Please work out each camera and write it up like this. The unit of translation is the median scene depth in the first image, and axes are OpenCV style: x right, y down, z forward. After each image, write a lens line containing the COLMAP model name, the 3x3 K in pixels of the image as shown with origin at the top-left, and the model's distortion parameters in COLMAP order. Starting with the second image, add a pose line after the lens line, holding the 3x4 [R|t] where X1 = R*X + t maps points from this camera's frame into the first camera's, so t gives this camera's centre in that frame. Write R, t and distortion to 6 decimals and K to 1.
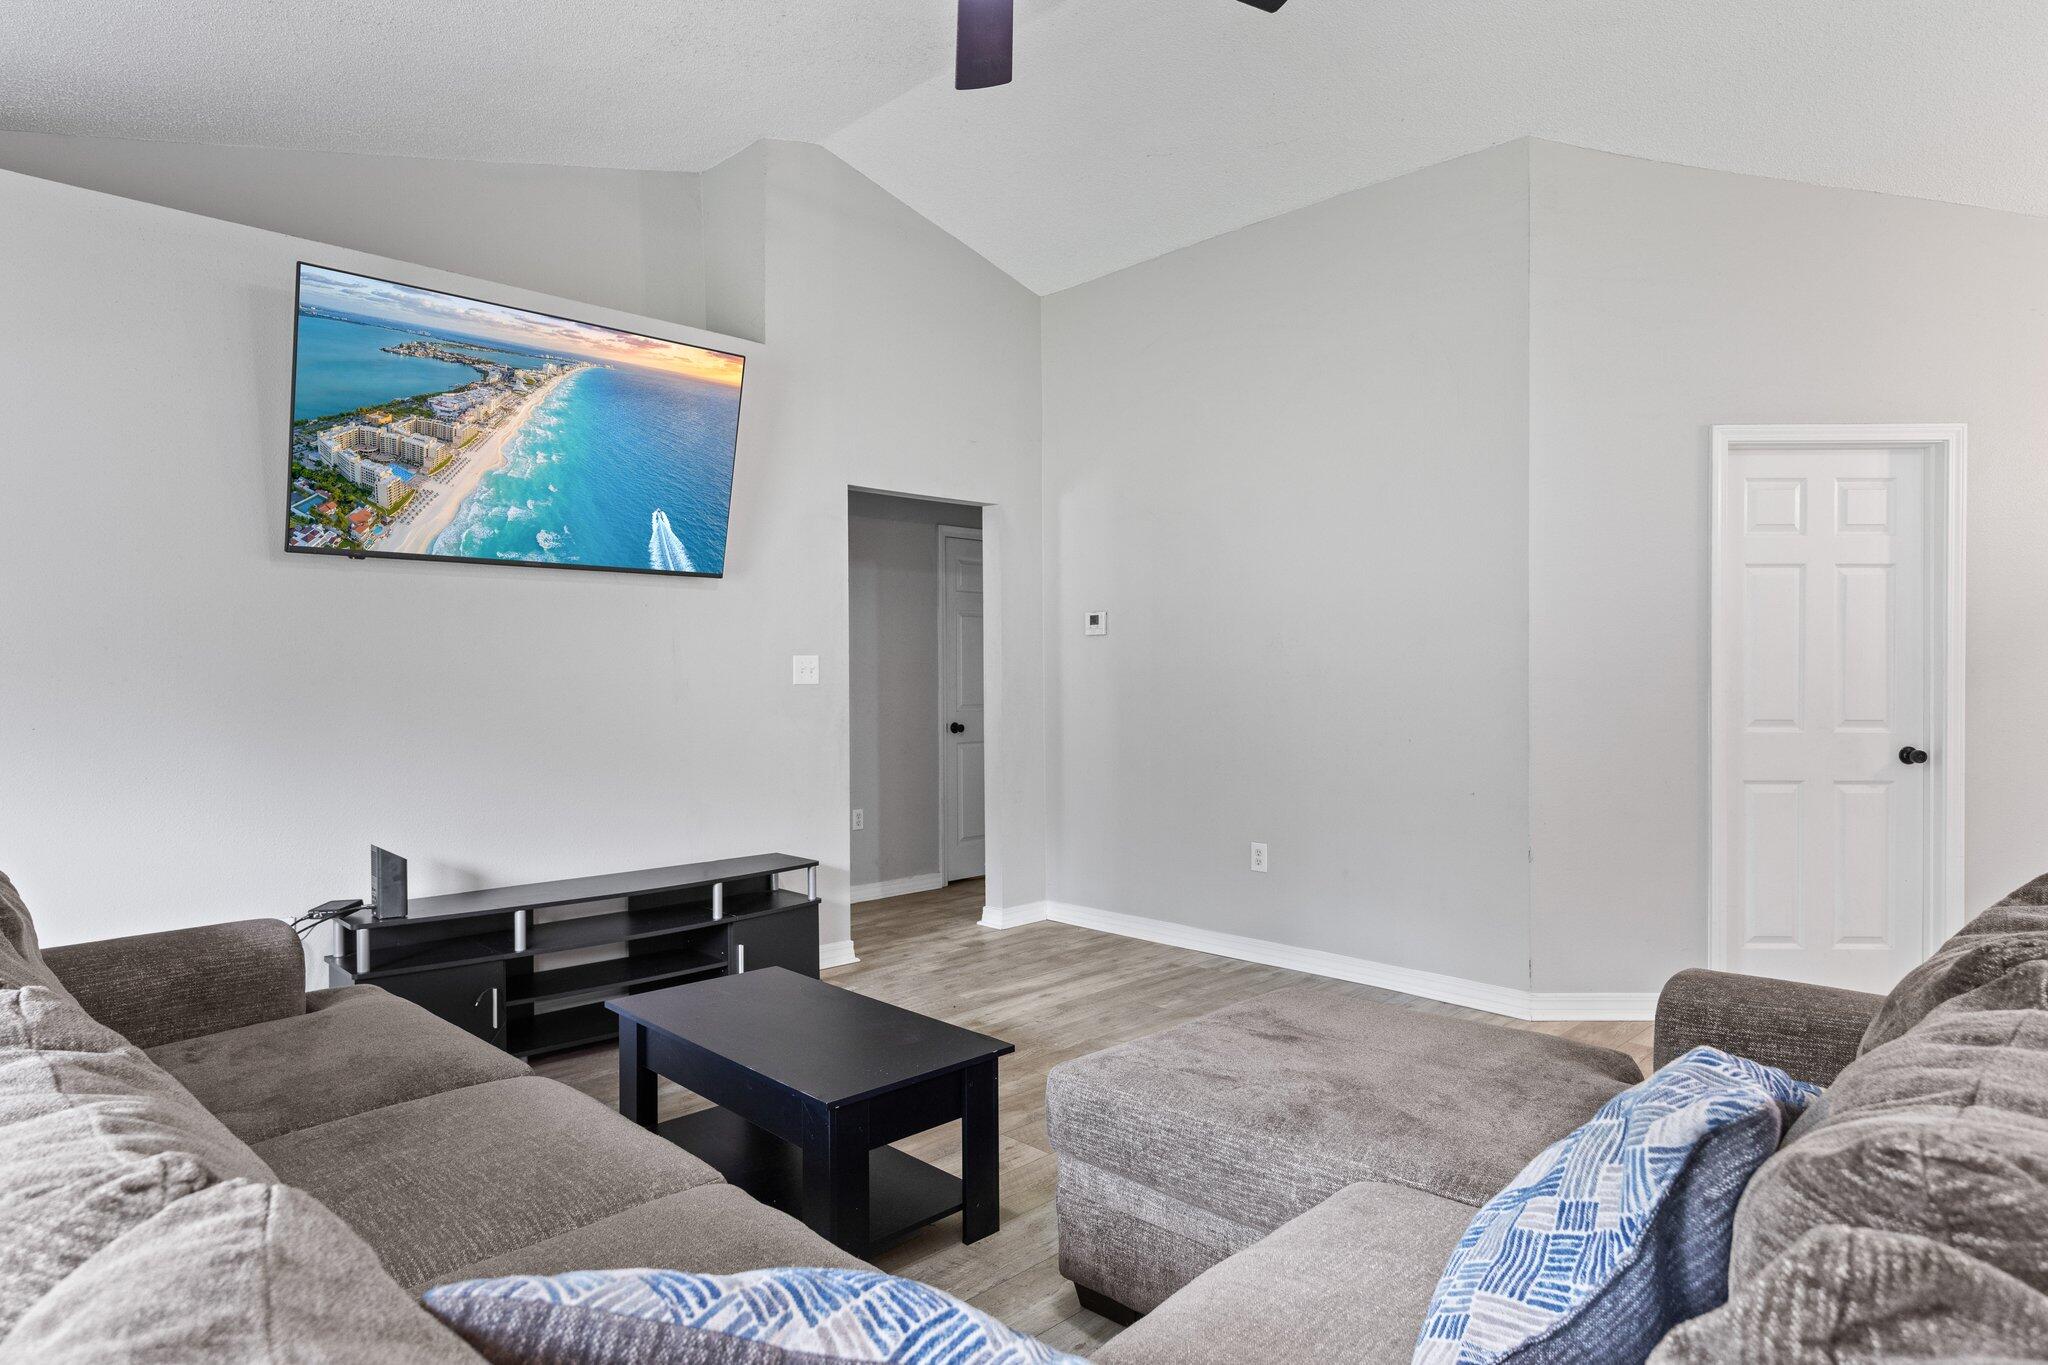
lens RADIAL K [[1157.6, 0, 1020.0], [0, 1157.6, 690.5], [0, 0, 1]] dist [-0.002328, 0.003803]
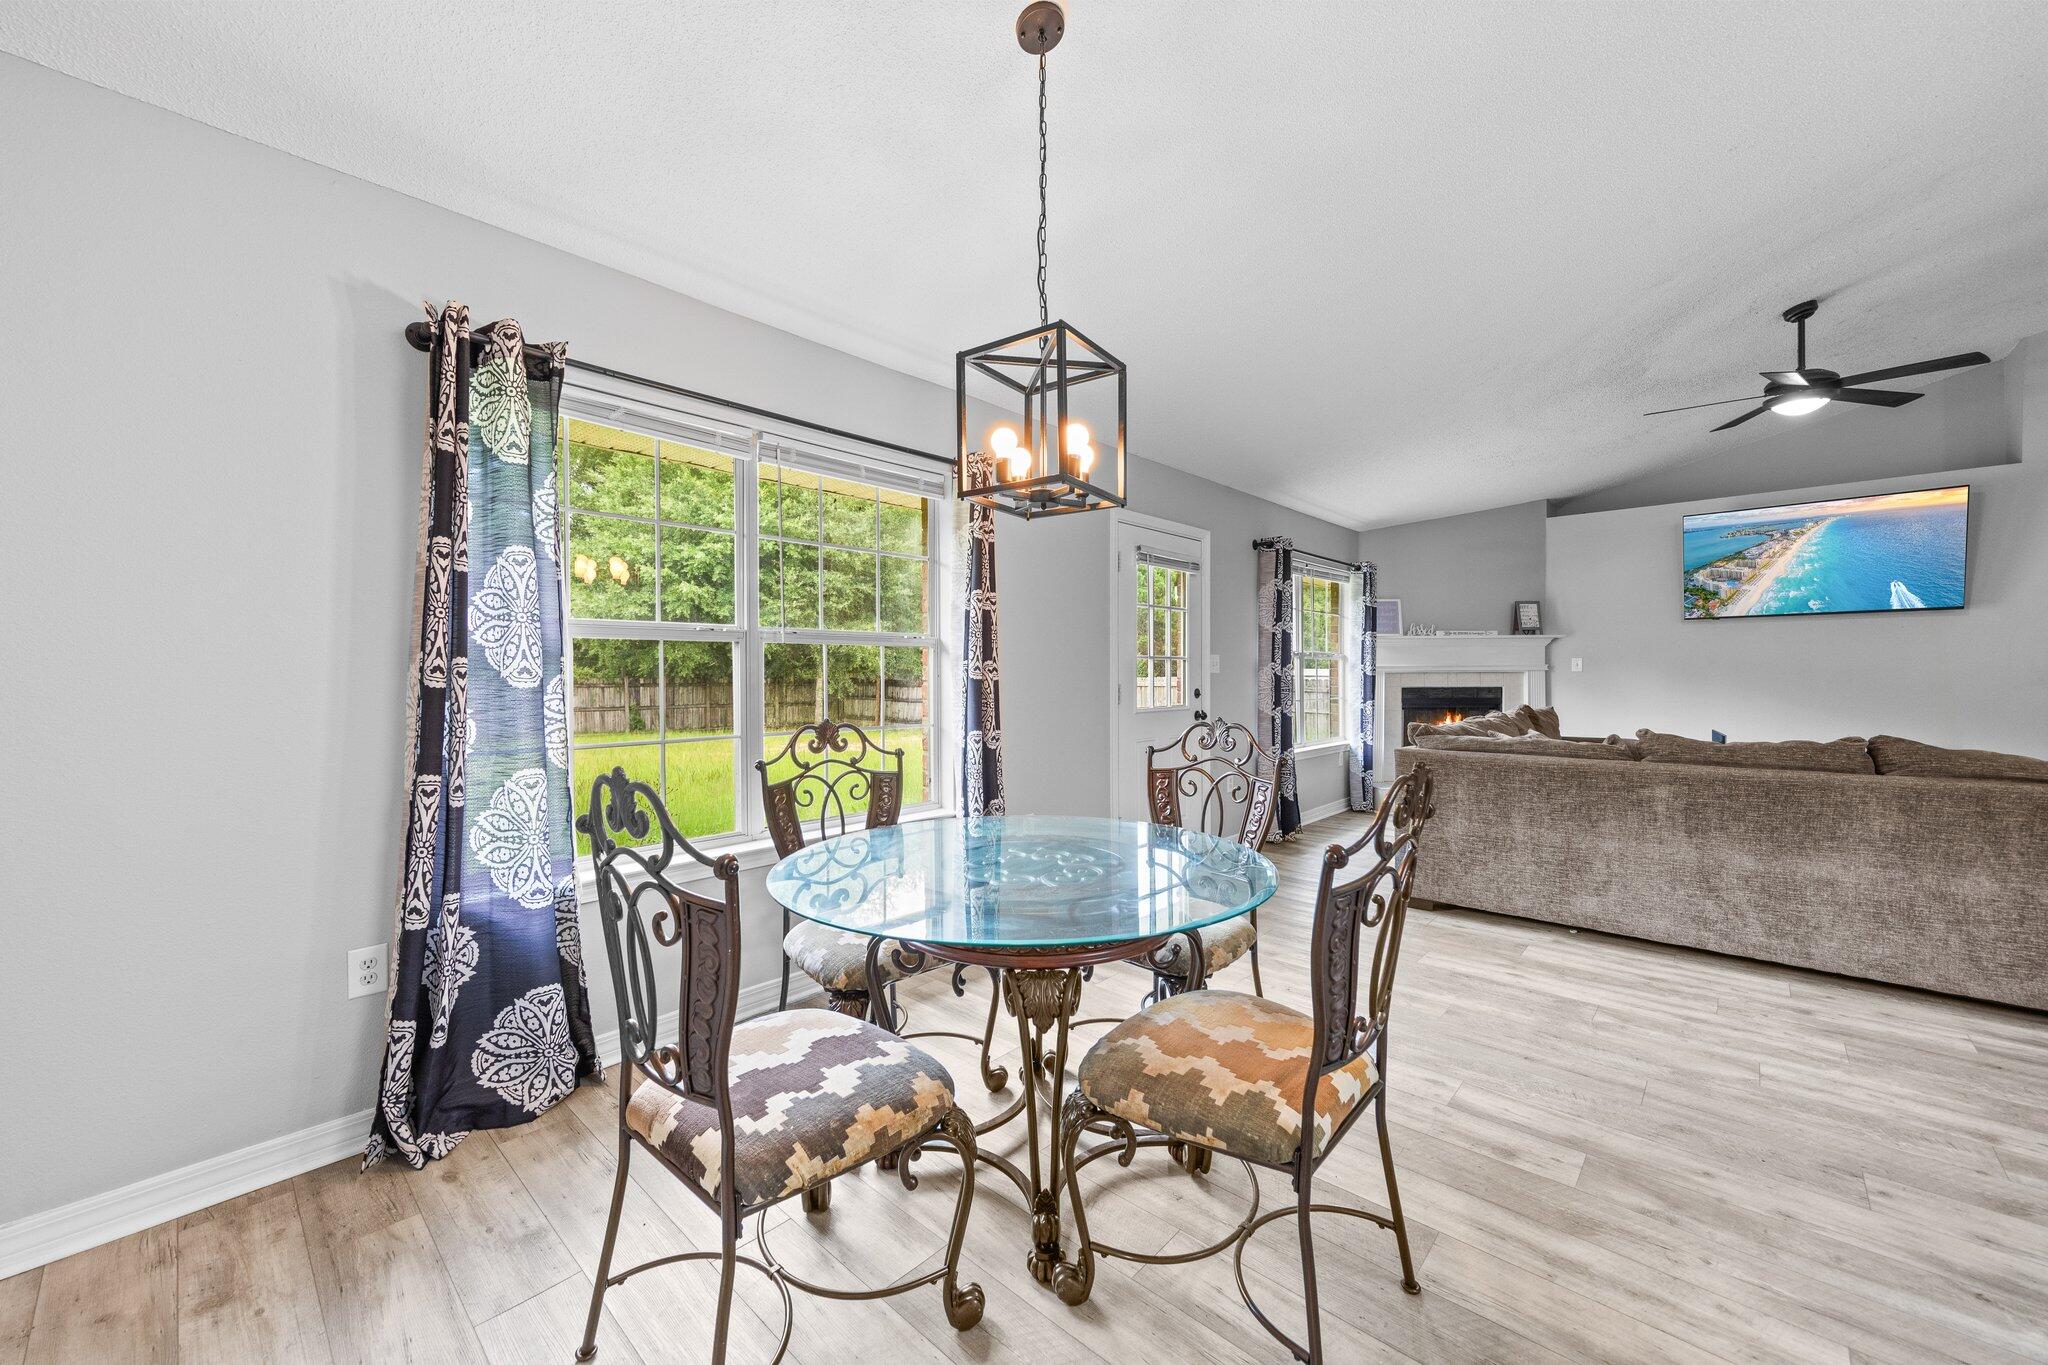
lens RADIAL K [[776.5, 0, 1022.7], [0, 776.5, 679.0], [0, 0, 1]] dist [-0.000027, -0.000127]
pose [[0.043504, 0.010425, -0.998999, 0.959302], [-0.008236, 0.999915, 0.010076, 0.012534], [0.999019, 0.007789, 0.043587, -0.543571]]
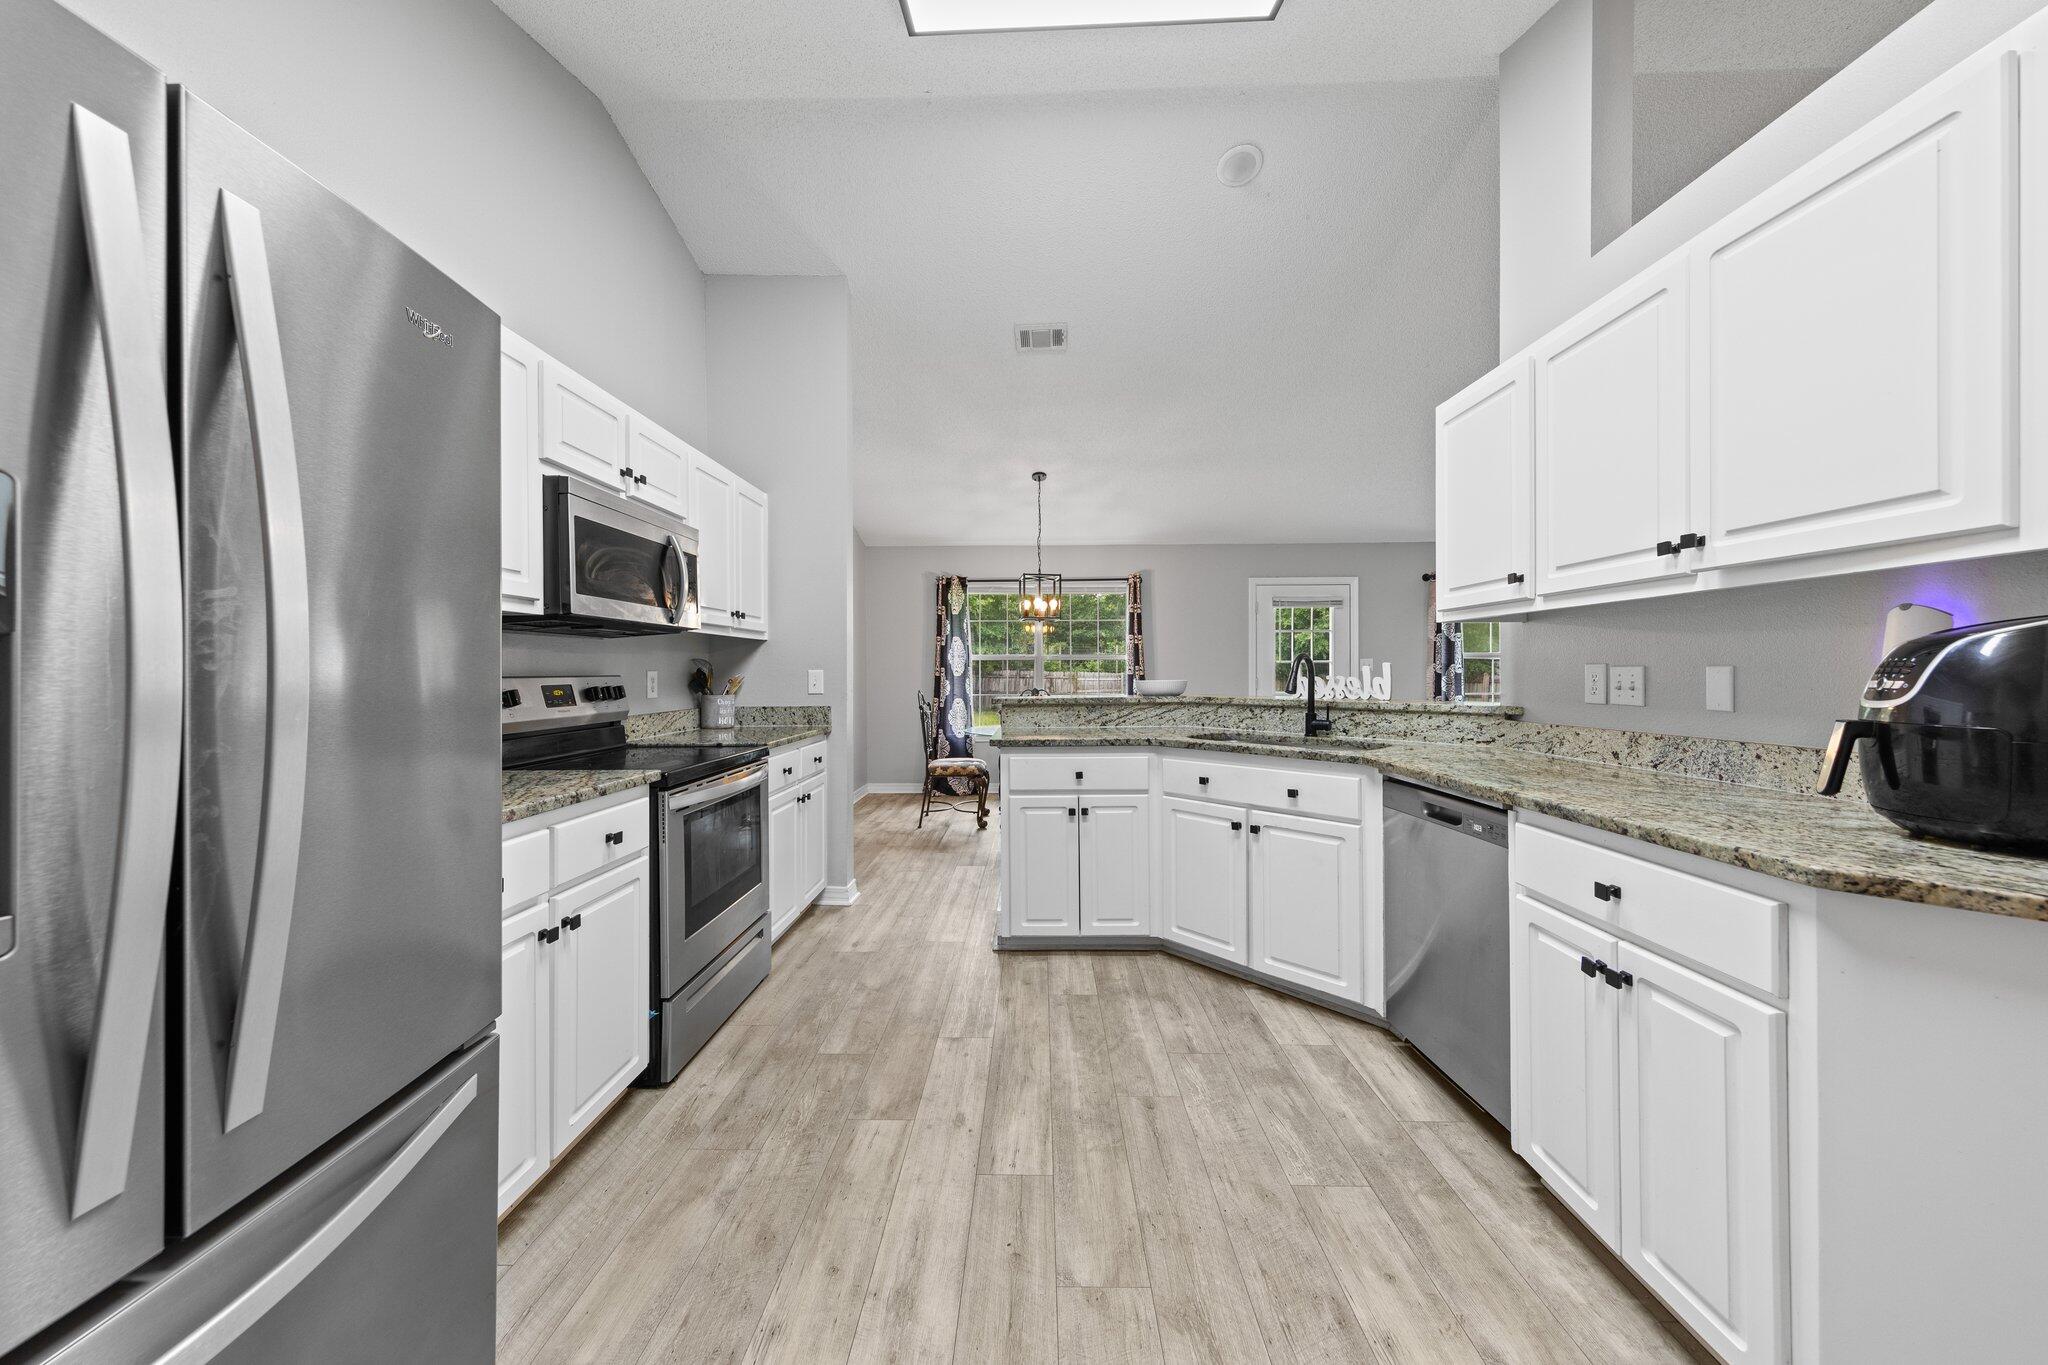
lens RADIAL K [[693.7, 0, 1024.0], [0, 693.7, 674.4], [0, 0, 1]] dist [0.001924, -0.000040]
pose [[-0.717549, 0.009278, -0.696446, 1.467793], [-0.002423, 0.999872, 0.015816, -0.003877], [0.696504, 0.013037, -0.717435, 0.443156]]
